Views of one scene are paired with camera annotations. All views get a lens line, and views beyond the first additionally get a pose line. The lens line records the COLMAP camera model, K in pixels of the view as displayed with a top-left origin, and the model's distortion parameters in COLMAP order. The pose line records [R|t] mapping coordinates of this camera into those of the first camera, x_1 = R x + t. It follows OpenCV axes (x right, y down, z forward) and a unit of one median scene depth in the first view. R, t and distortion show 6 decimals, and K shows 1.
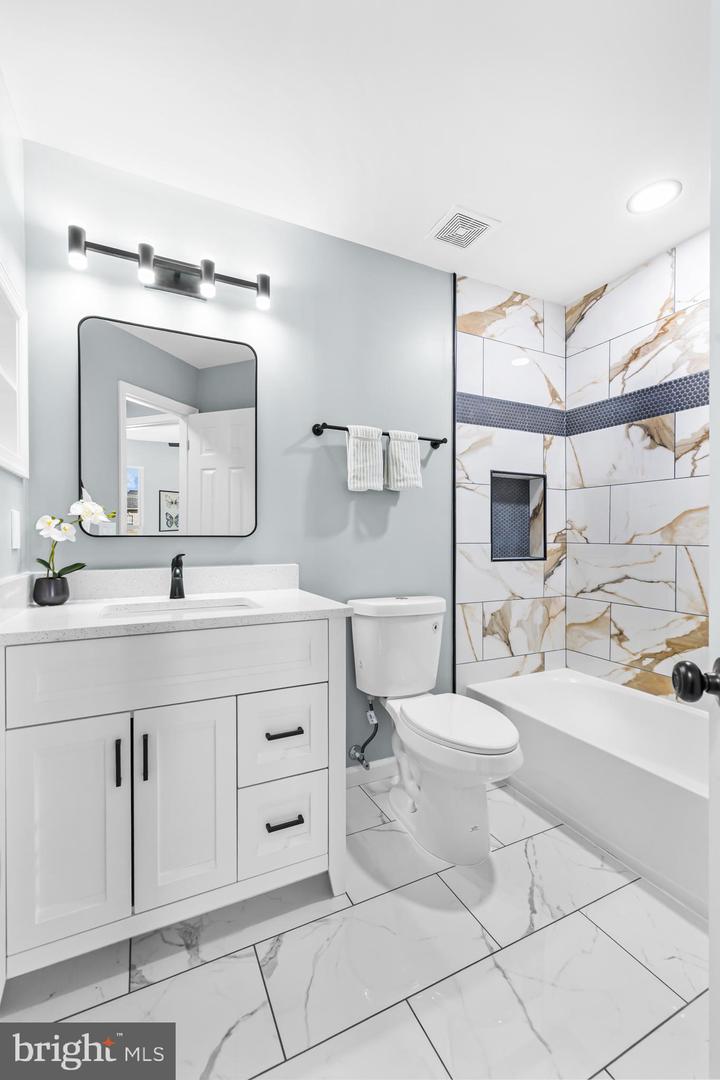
lens RADIAL K [[465.1, 0, 362.4], [0, 465.1, 540.9], [0, 0, 1]] dist [0.000842, 0.000219]
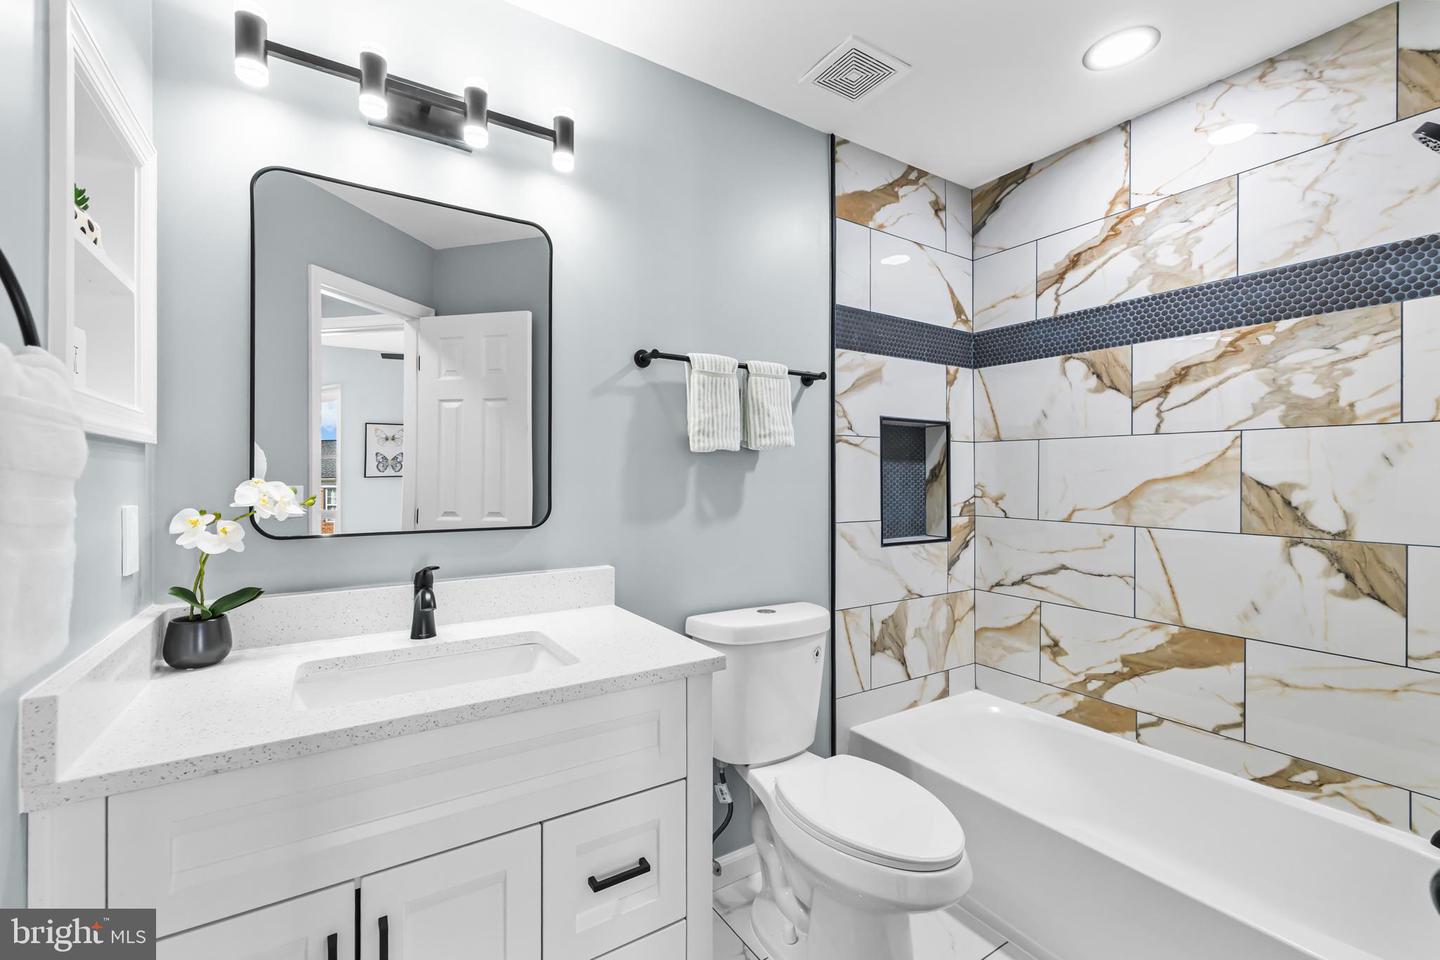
lens RADIAL K [[620.1, 0, 721.6], [0, 620.1, 473.4], [0, 0, 1]] dist [0.000842, 0.000219]
pose [[0.992520, 0.000739, 0.122078, -0.090934], [0.000537, 0.999946, -0.010414, -0.067433], [-0.122079, 0.010402, 0.992466, 0.119838]]
